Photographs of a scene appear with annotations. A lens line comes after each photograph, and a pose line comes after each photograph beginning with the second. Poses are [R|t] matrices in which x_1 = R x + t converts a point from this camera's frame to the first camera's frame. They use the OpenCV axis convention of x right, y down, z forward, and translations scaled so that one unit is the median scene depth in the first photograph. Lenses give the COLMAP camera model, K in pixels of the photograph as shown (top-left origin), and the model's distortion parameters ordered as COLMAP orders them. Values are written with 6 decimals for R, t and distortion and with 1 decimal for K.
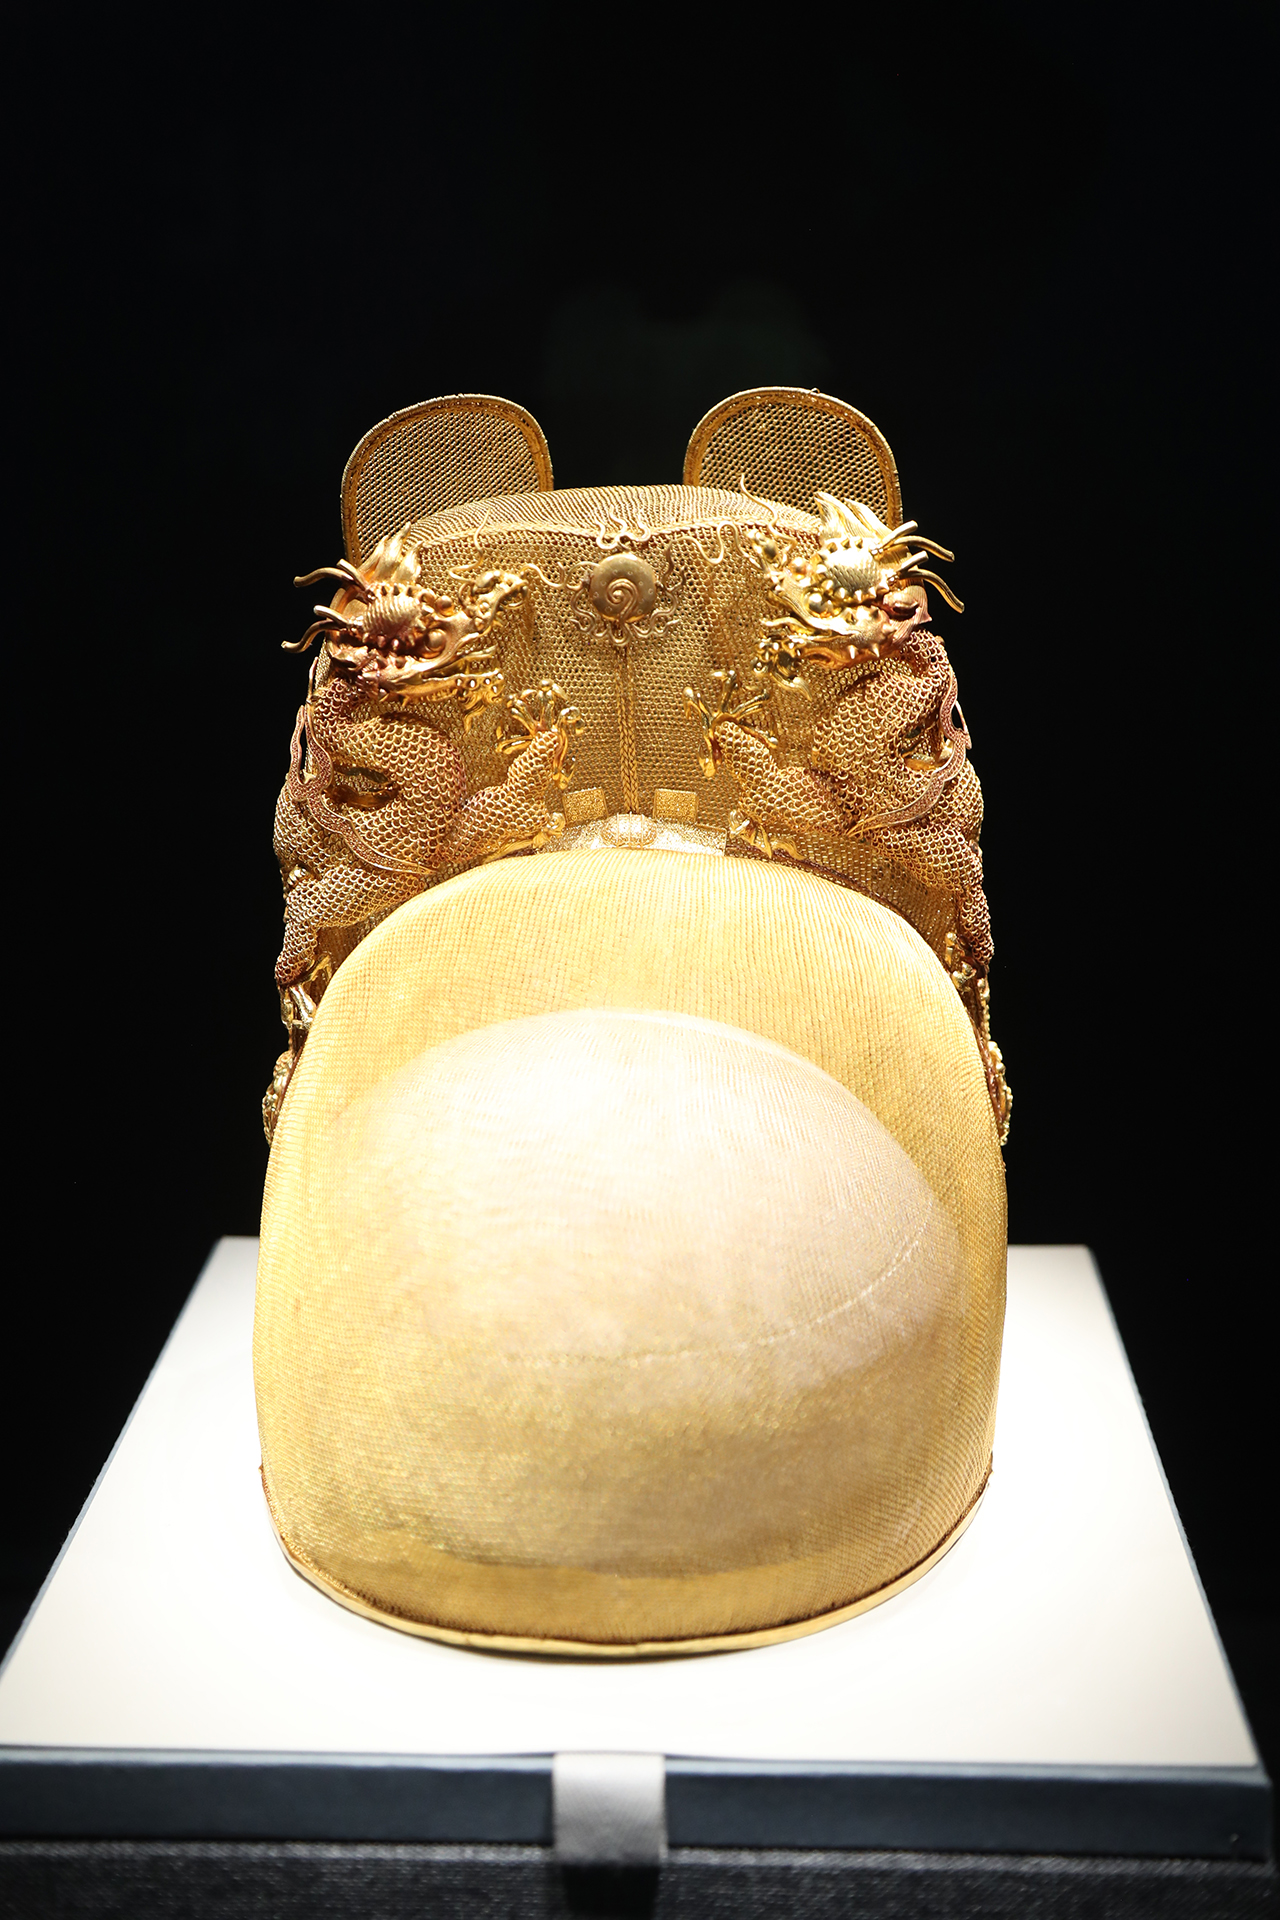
lens RADIAL K [[2537.1, 0, 640.9], [0, 2537.1, 979.3], [0, 0, 1]] dist [0.139553, 0.000000]
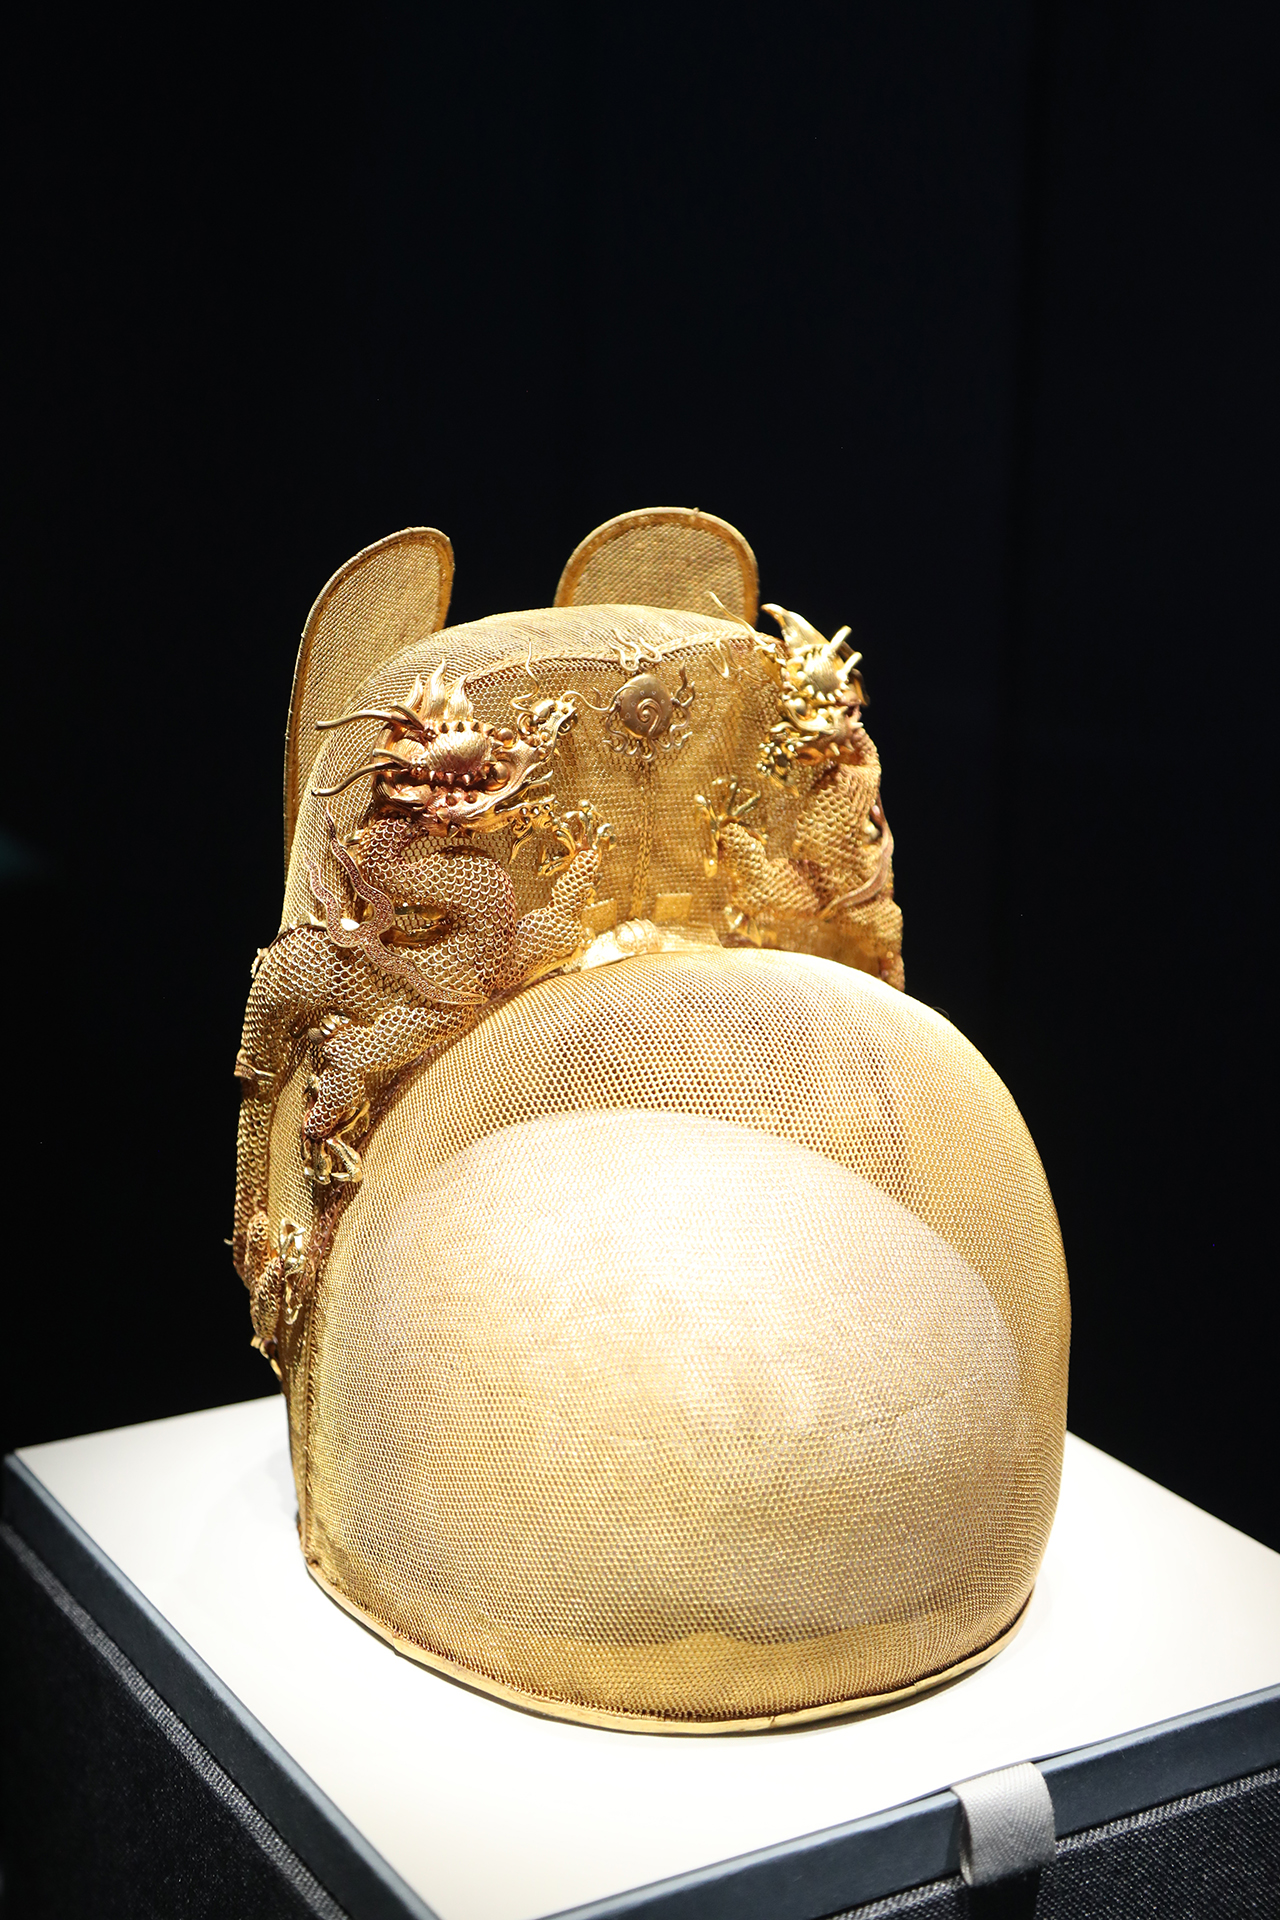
lens RADIAL K [[2954.8, 0, 629.7], [0, 2954.8, 944.4], [0, 0, 1]] dist [0.221782, 0.000000]
pose [[0.831885, -0.118657, 0.542114, -0.679139], [0.142156, 0.989843, -0.001486, -0.055621], [-0.536432, 0.078301, 0.840304, -0.012364]]
